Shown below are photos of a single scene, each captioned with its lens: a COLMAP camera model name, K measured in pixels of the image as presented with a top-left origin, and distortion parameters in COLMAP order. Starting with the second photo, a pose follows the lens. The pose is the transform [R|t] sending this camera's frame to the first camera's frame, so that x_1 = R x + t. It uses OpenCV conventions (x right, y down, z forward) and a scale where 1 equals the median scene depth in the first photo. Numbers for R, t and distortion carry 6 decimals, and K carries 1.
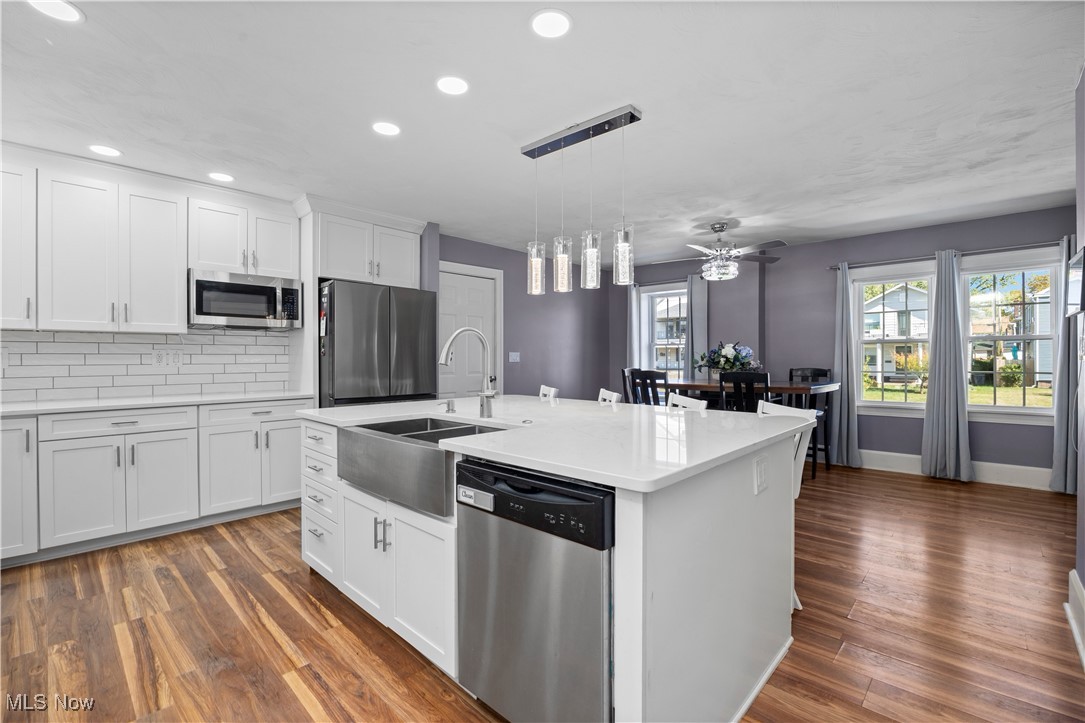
lens RADIAL K [[487.8, 0, 549.4], [0, 487.8, 357.3], [0, 0, 1]] dist [-0.006178, 0.000600]
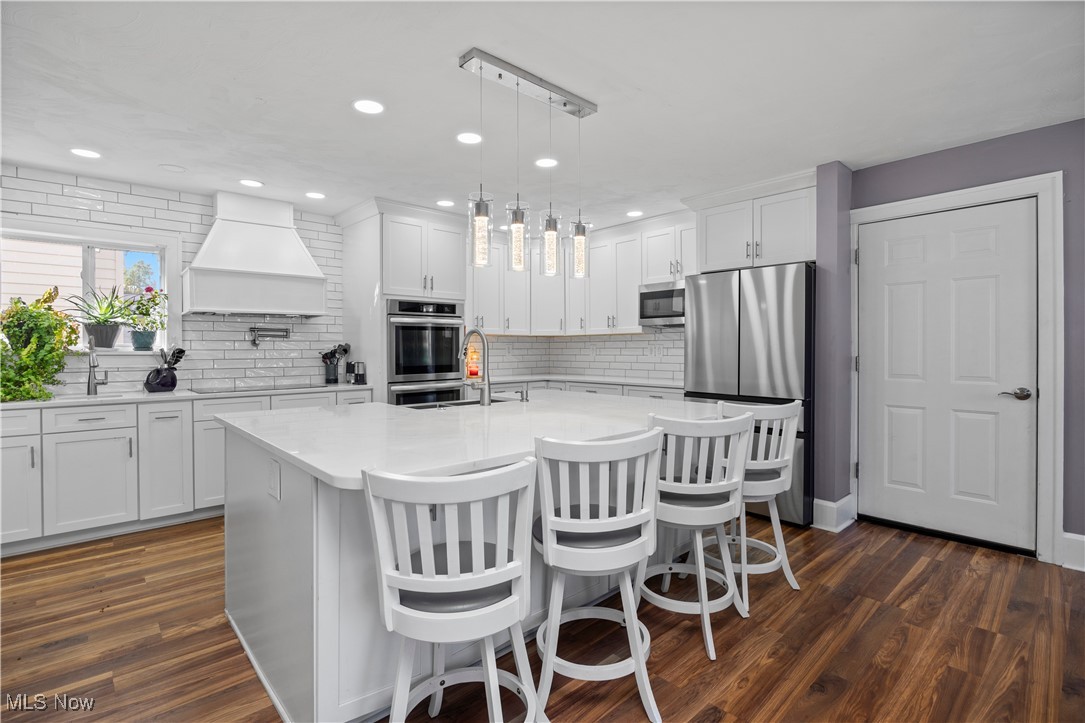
lens RADIAL K [[517.4, 0, 537.9], [0, 517.4, 350.5], [0, 0, 1]] dist [-0.006756, -0.000275]
pose [[-0.090037, 0.002882, -0.995934, 0.894673], [0.001370, 0.999995, 0.002770, -0.005096], [0.995937, -0.001115, -0.090041, 1.032799]]
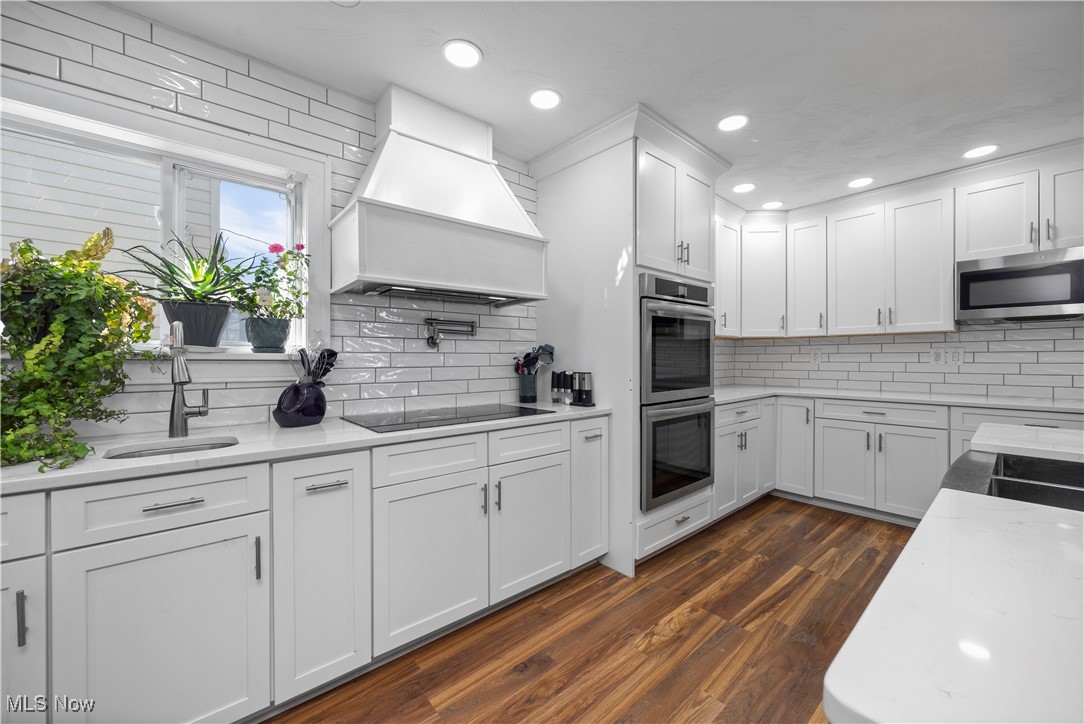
lens RADIAL K [[436.7, 0, 549.6], [0, 436.7, 356.2], [0, 0, 1]] dist [0.001438, 0.000412]
pose [[-0.110402, -0.004359, -0.993877, 0.242594], [0.000011, 0.999990, -0.004387, 0.006177], [0.993887, -0.000495, -0.110401, 0.366551]]
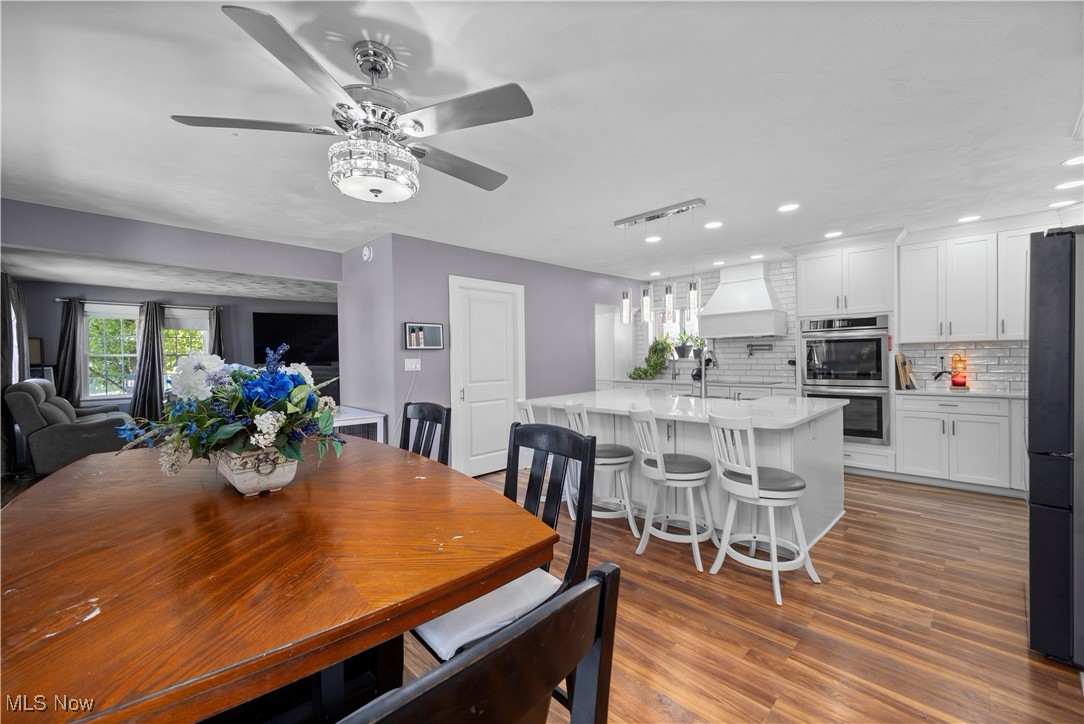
lens RADIAL K [[436.7, 0, 537.6], [0, 436.7, 358.2], [0, 0, 1]] dist [0.001438, 0.000412]
pose [[-0.997983, 0.015648, 0.061525, 0.321632], [0.016047, 0.999853, 0.005999, -0.035380], [-0.061422, 0.006974, -0.998088, 2.226975]]
